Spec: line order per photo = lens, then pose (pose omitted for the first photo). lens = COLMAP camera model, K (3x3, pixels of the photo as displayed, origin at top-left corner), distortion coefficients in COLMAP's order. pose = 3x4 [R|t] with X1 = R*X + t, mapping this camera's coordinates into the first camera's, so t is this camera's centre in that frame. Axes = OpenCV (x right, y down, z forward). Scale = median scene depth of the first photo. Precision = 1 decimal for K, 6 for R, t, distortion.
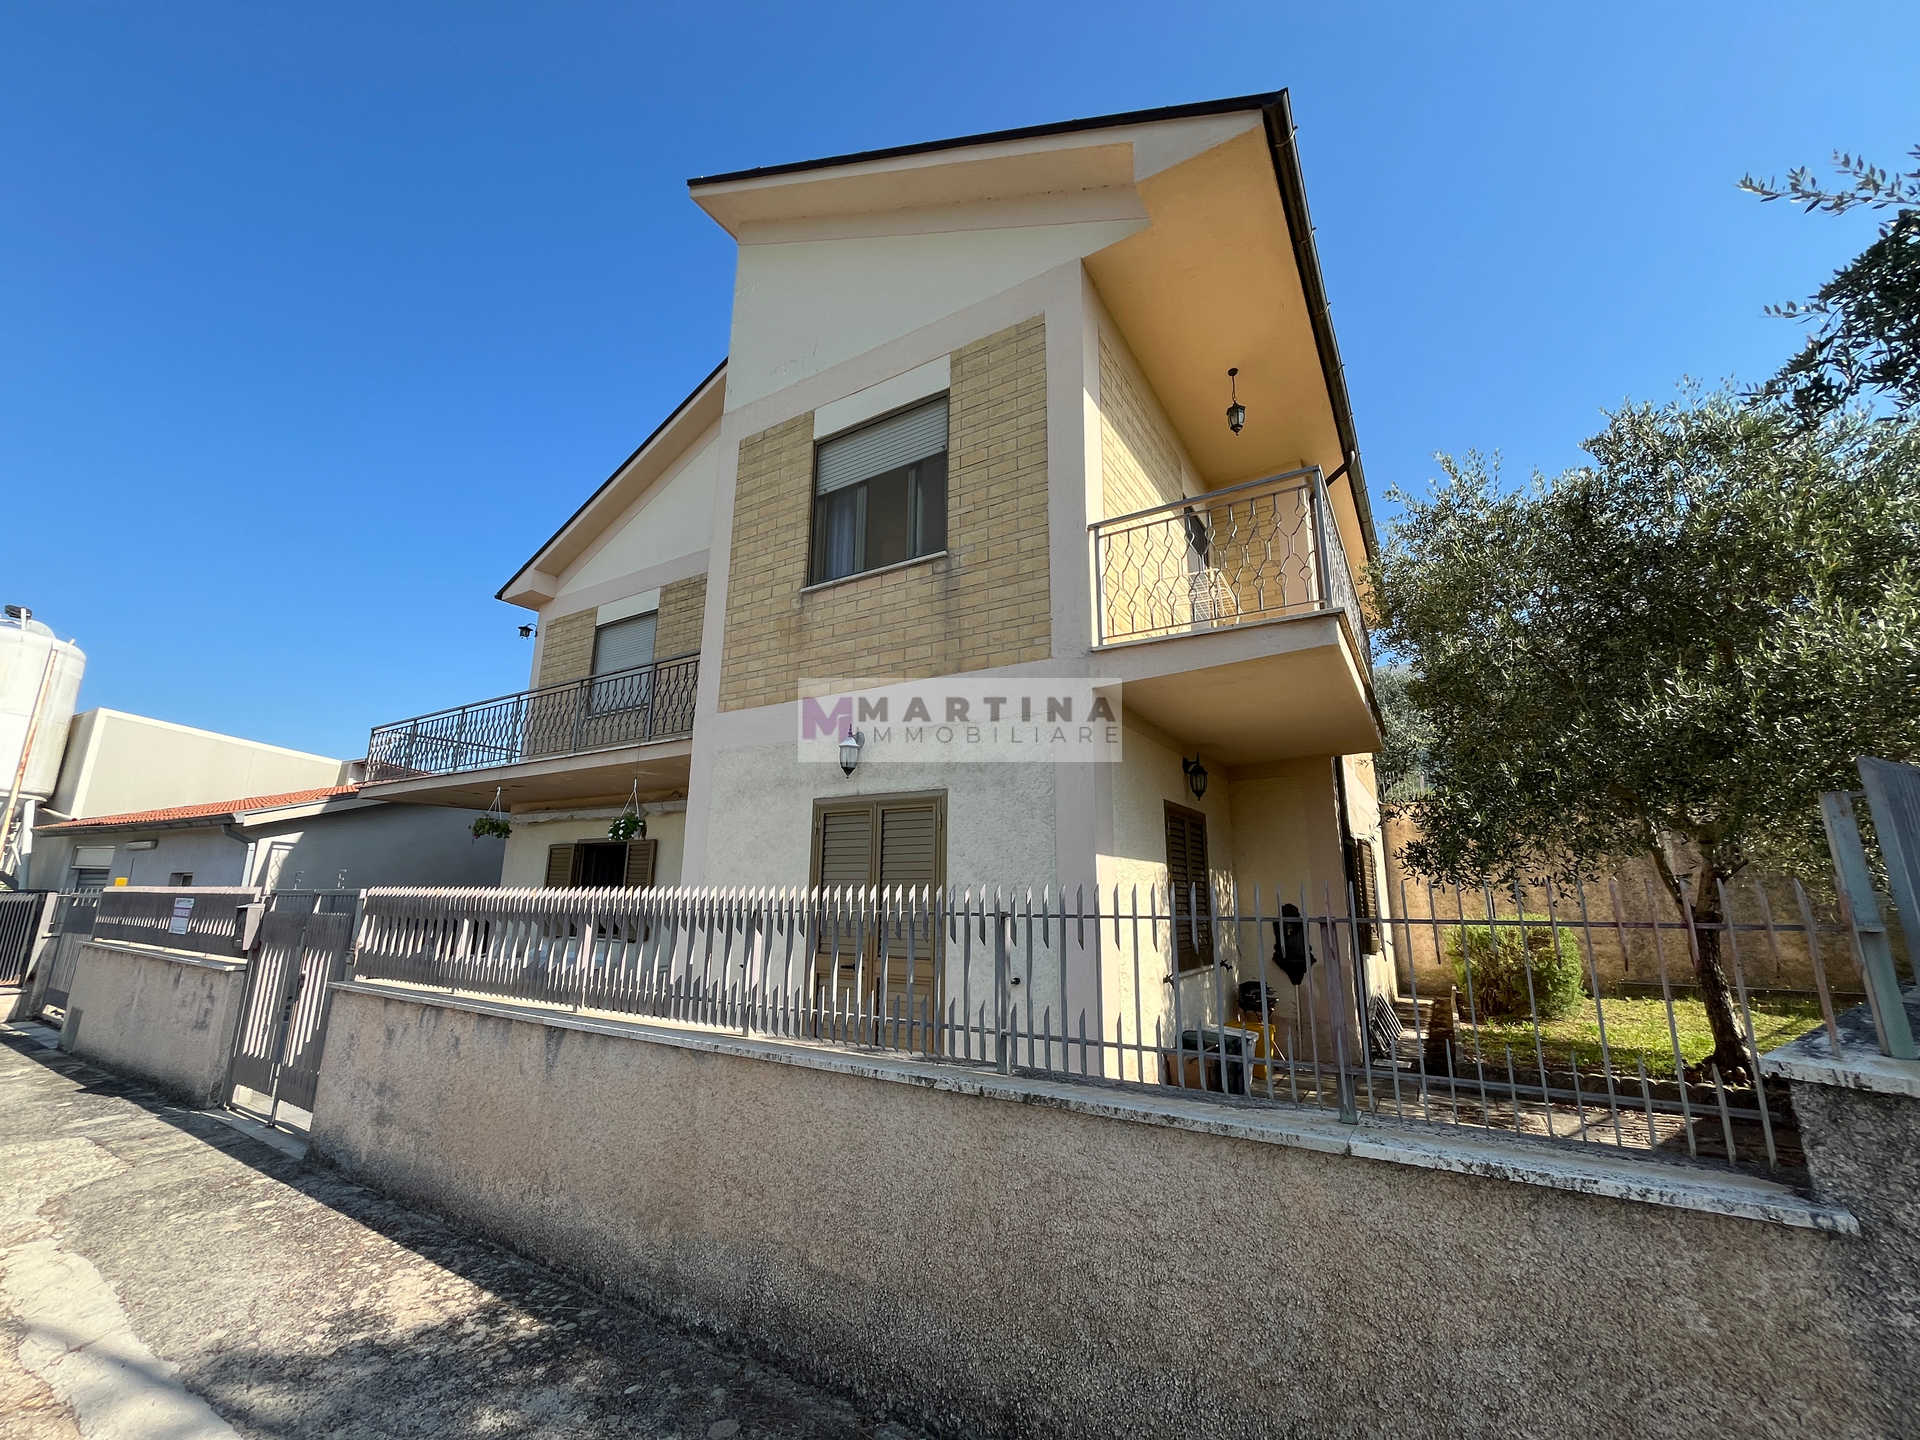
lens RADIAL K [[773.8, 0, 957.3], [0, 773.8, 723.2], [0, 0, 1]] dist [-0.002584, -0.000100]
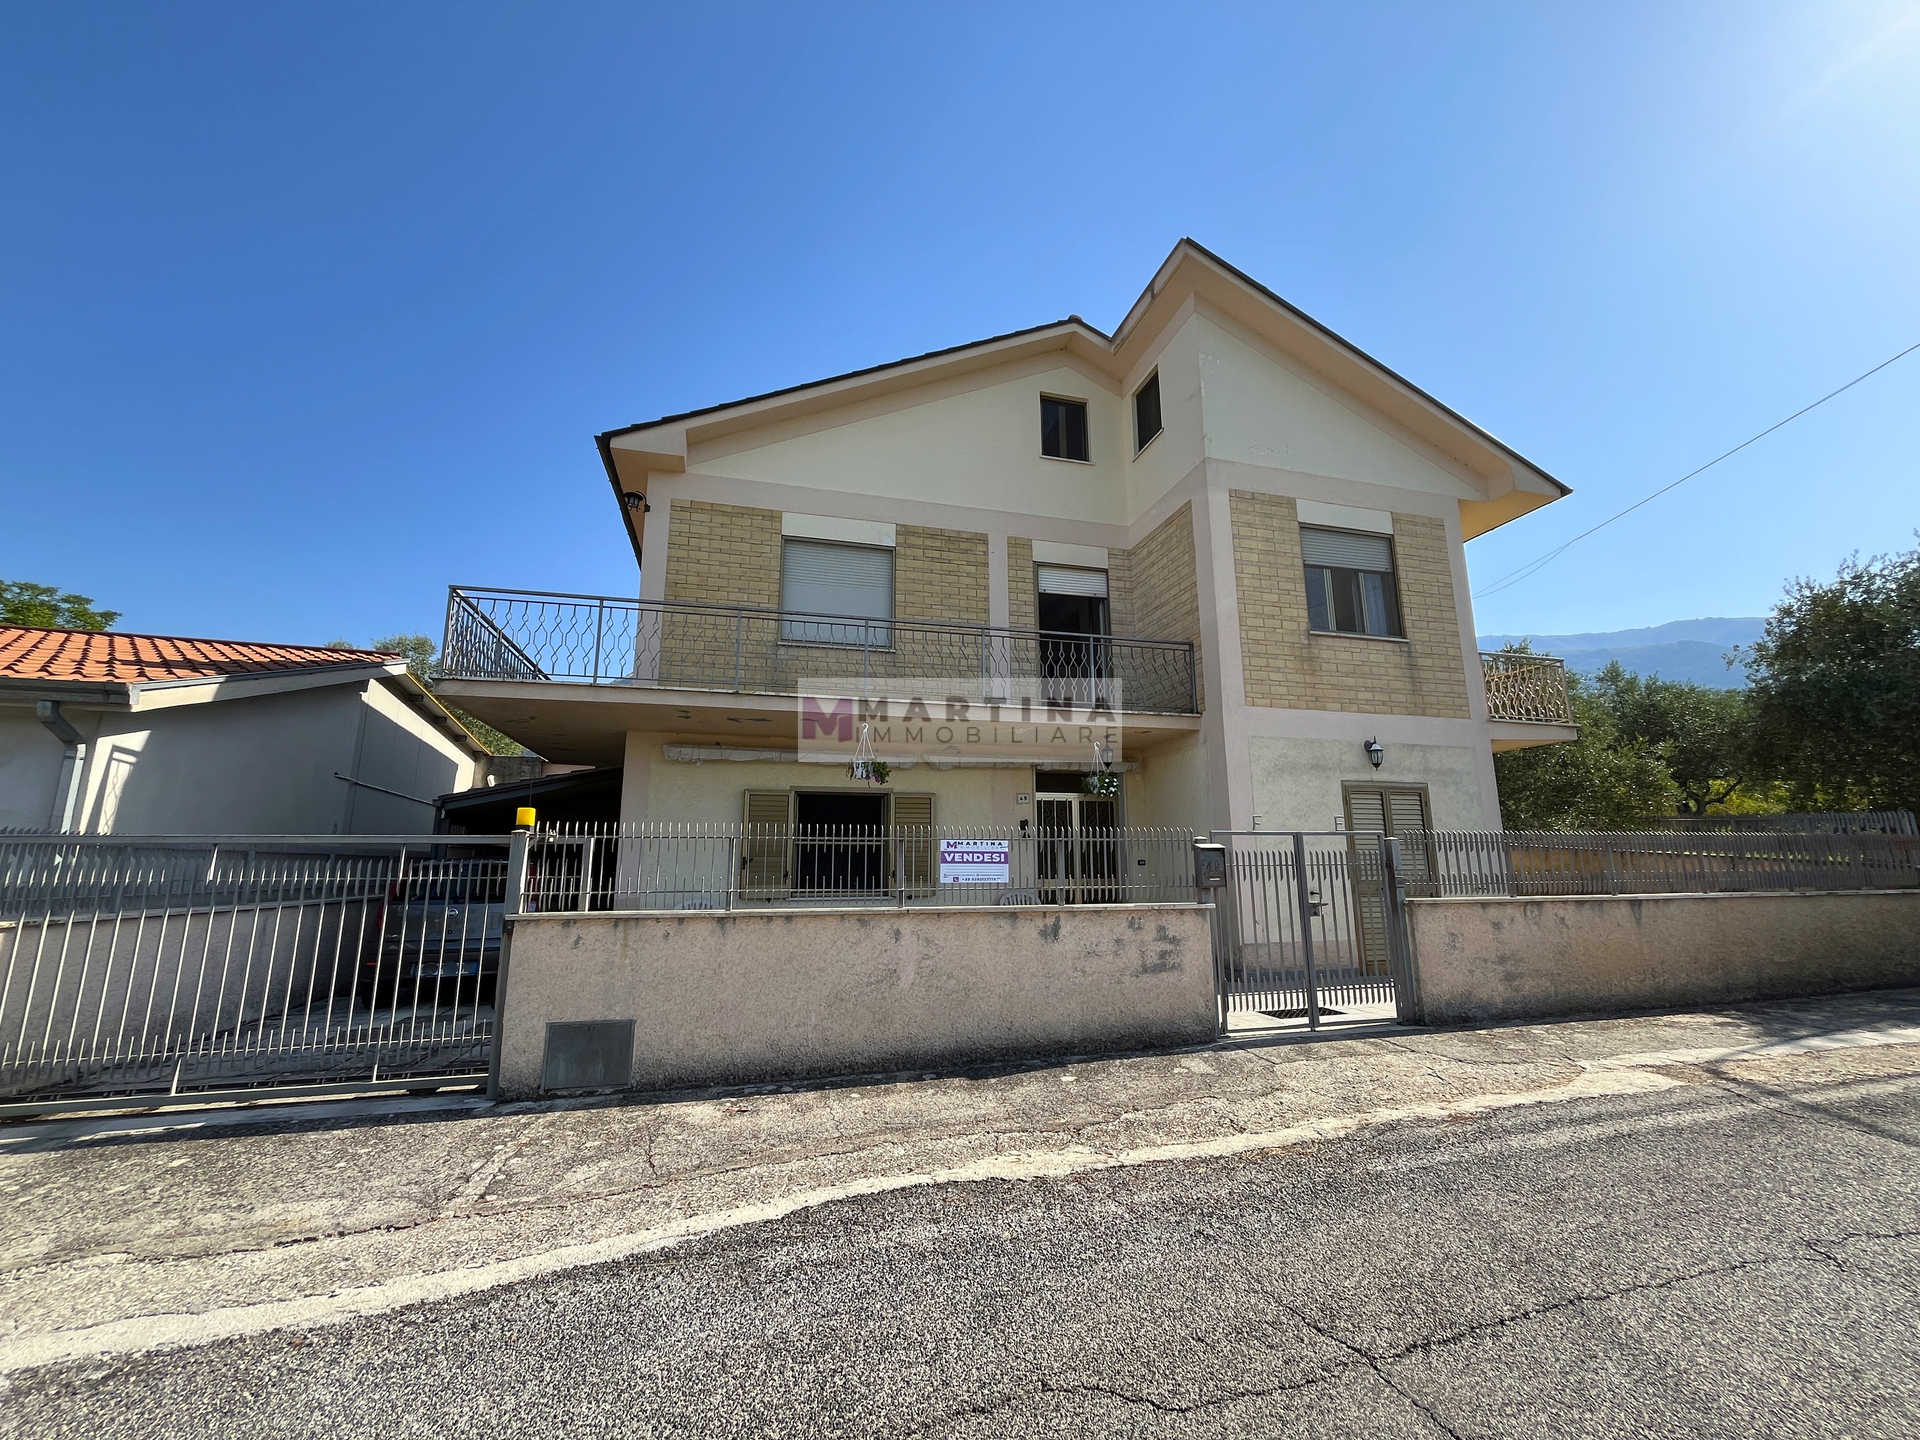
lens RADIAL K [[773.8, 0, 957.5], [0, 773.8, 723.7], [0, 0, 1]] dist [-0.002584, -0.000100]
pose [[0.683483, 0.124315, 0.719303, -1.597336], [-0.149508, 0.988342, -0.028750, 0.128454], [-0.714491, -0.087892, 0.694102, 0.450166]]
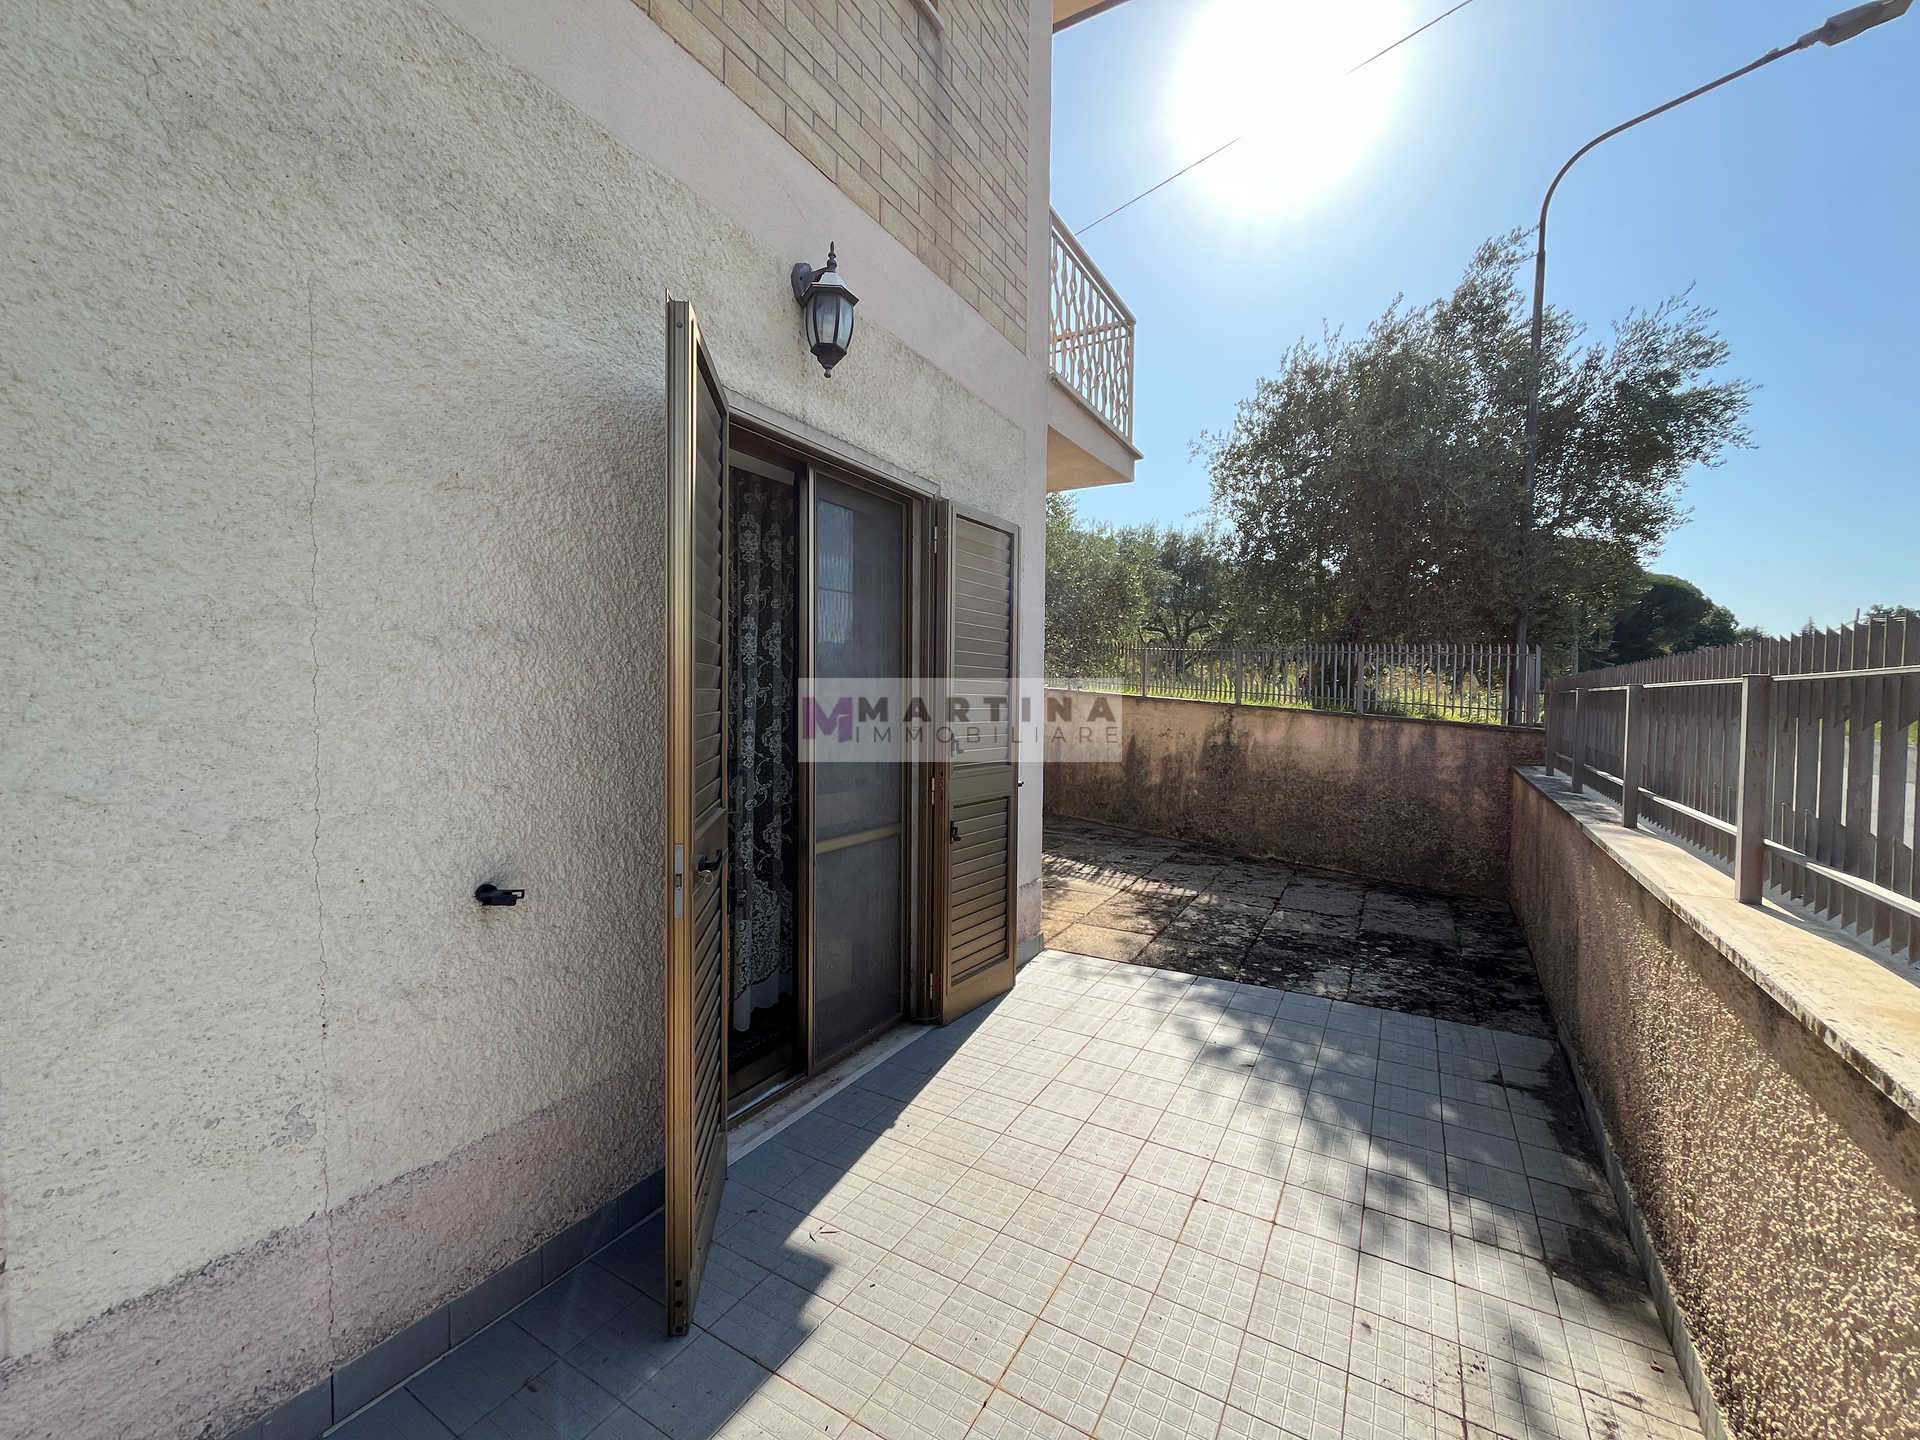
lens RADIAL K [[773.8, 0, 950.9], [0, 773.8, 719.7], [0, 0, 1]] dist [-0.002584, -0.000100]
pose [[-0.022759, -0.042196, 0.998850, -0.477555], [-0.235131, 0.971309, 0.035675, 0.184823], [-0.971697, -0.234049, -0.032027, 0.775378]]
